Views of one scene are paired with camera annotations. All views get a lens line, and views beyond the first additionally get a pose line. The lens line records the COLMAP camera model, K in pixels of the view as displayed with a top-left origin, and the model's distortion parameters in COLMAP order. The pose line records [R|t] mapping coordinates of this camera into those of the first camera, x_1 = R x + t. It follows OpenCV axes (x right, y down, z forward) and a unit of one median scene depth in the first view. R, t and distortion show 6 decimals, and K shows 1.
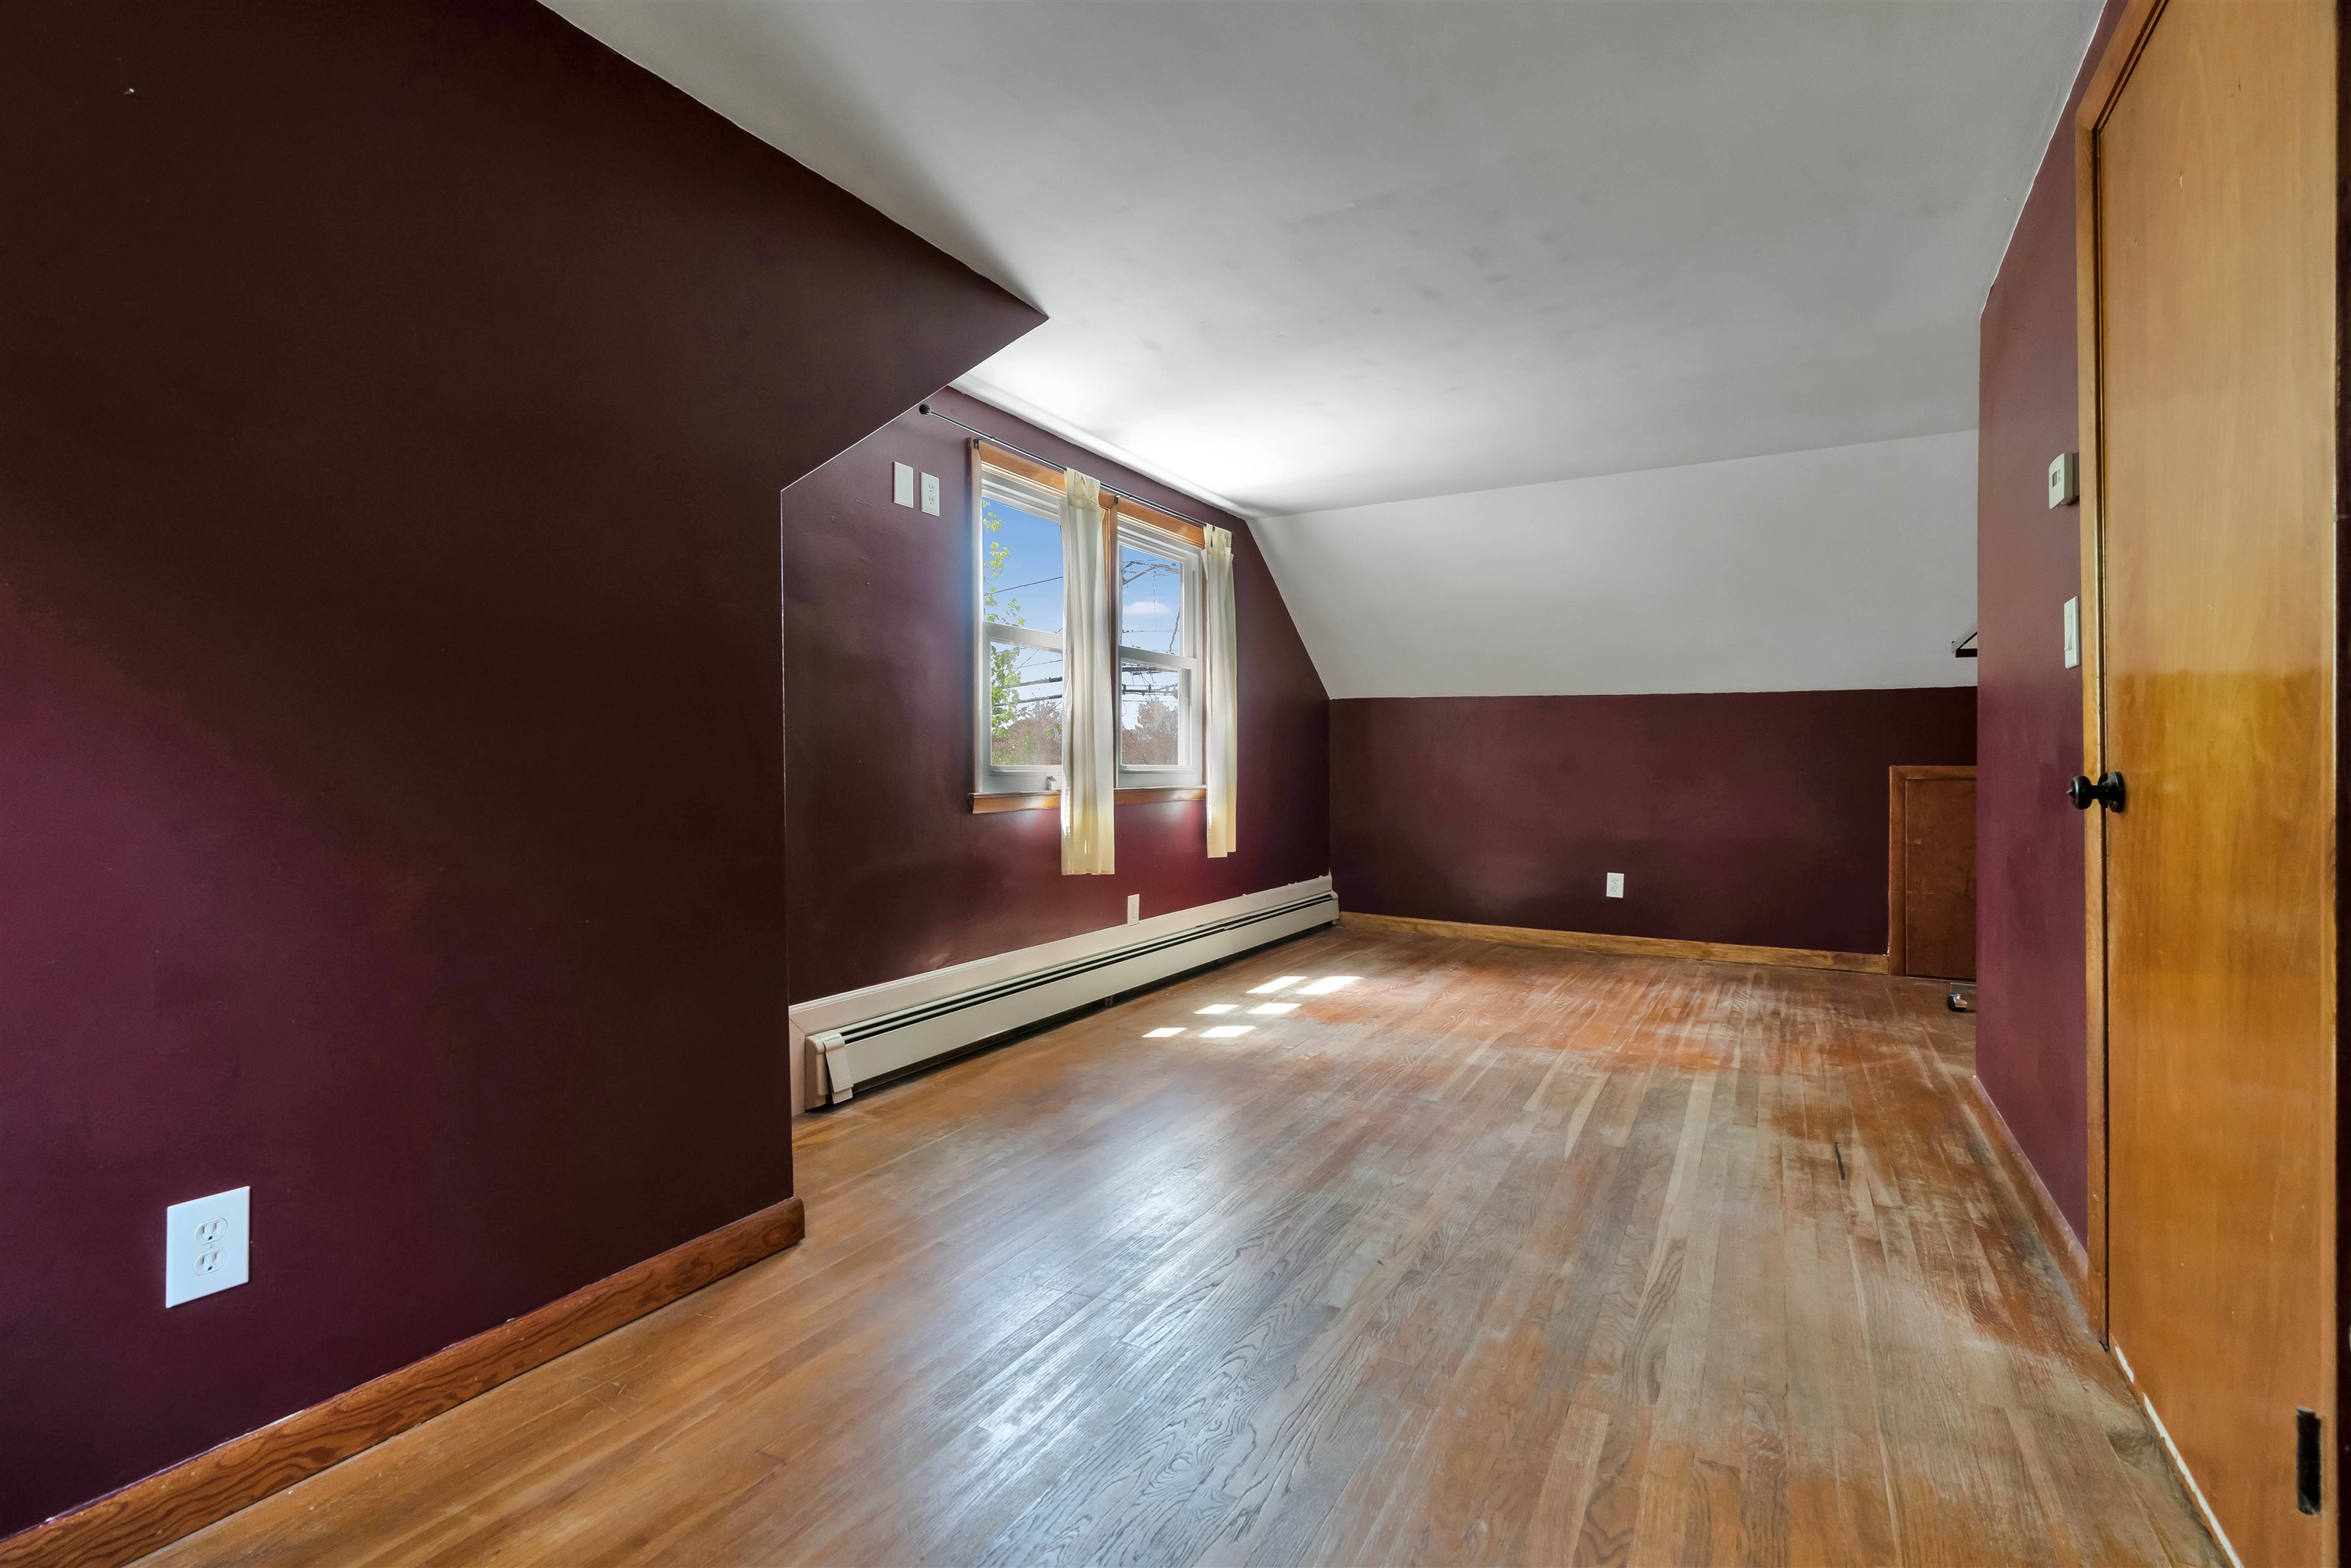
lens RADIAL K [[1056.5, 0, 1182.1], [0, 1056.5, 777.1], [0, 0, 1]] dist [-0.006856, 0.000317]
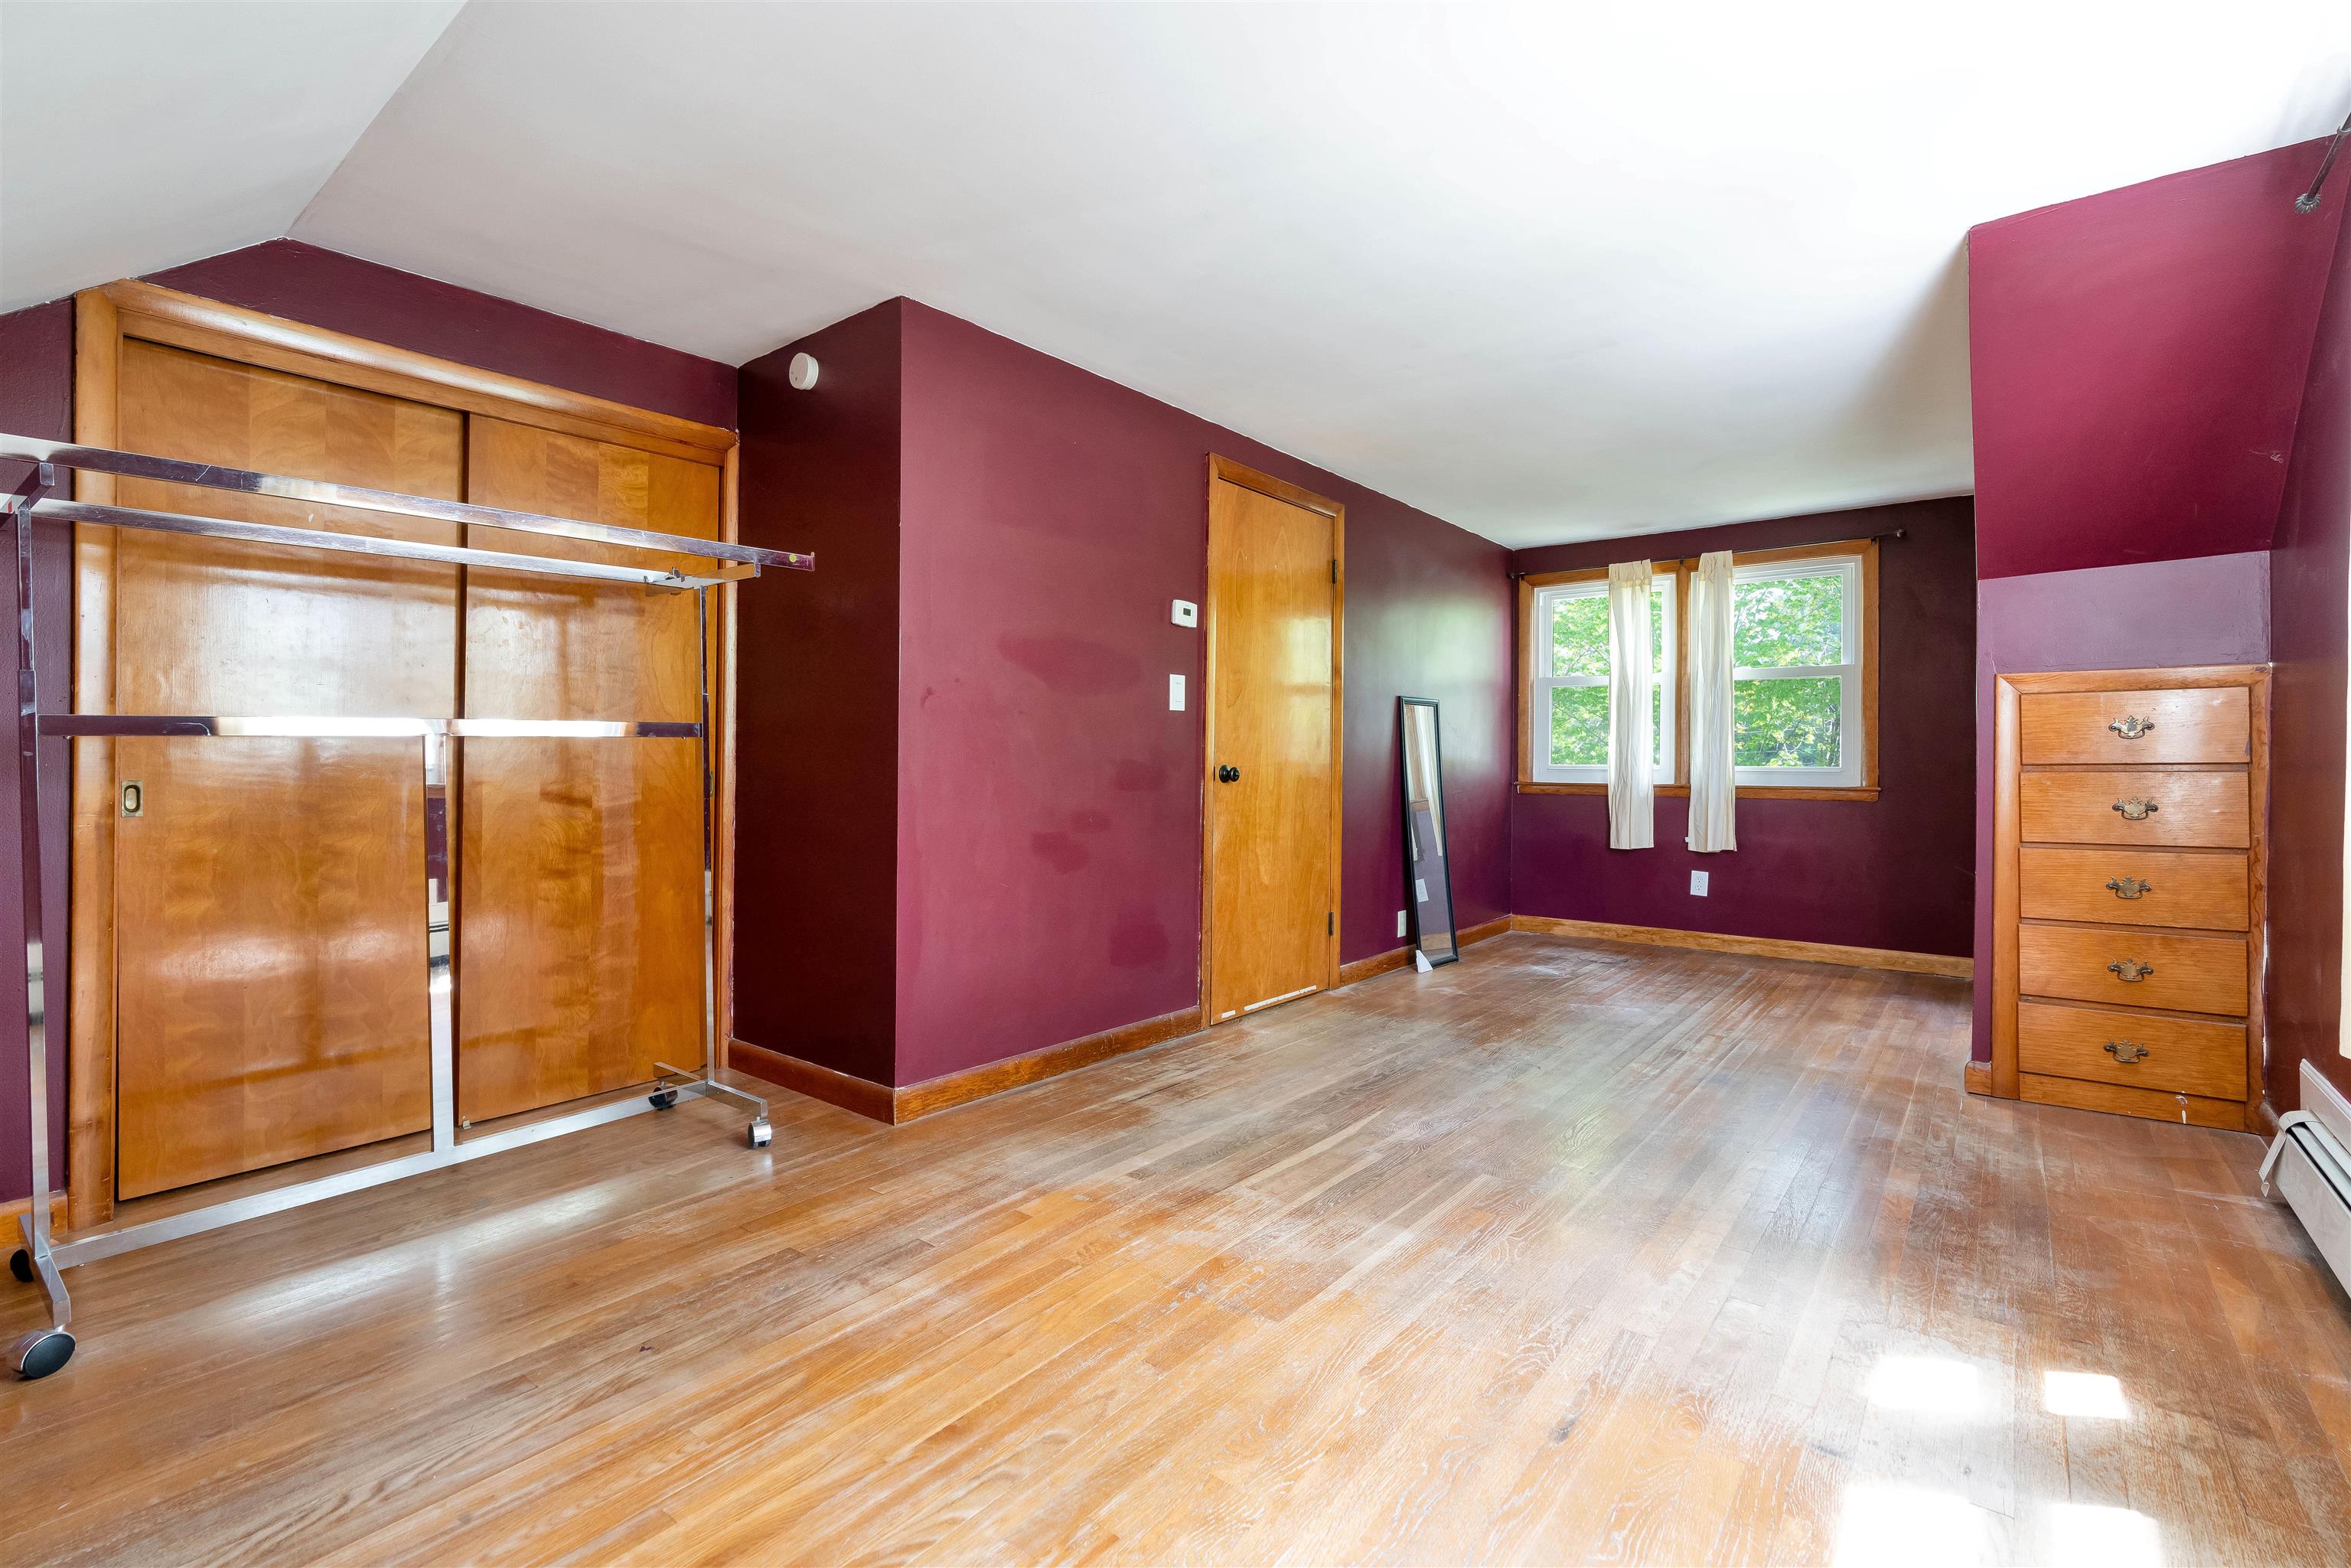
lens RADIAL K [[1056.5, 0, 1182.1], [0, 1056.5, 777.1], [0, 0, 1]] dist [-0.006856, 0.000317]
pose [[-0.988687, 0.001682, 0.149981, 0.394754], [0.004382, 0.999834, 0.017675, -0.013259], [-0.149927, 0.018132, -0.988531, 2.074257]]
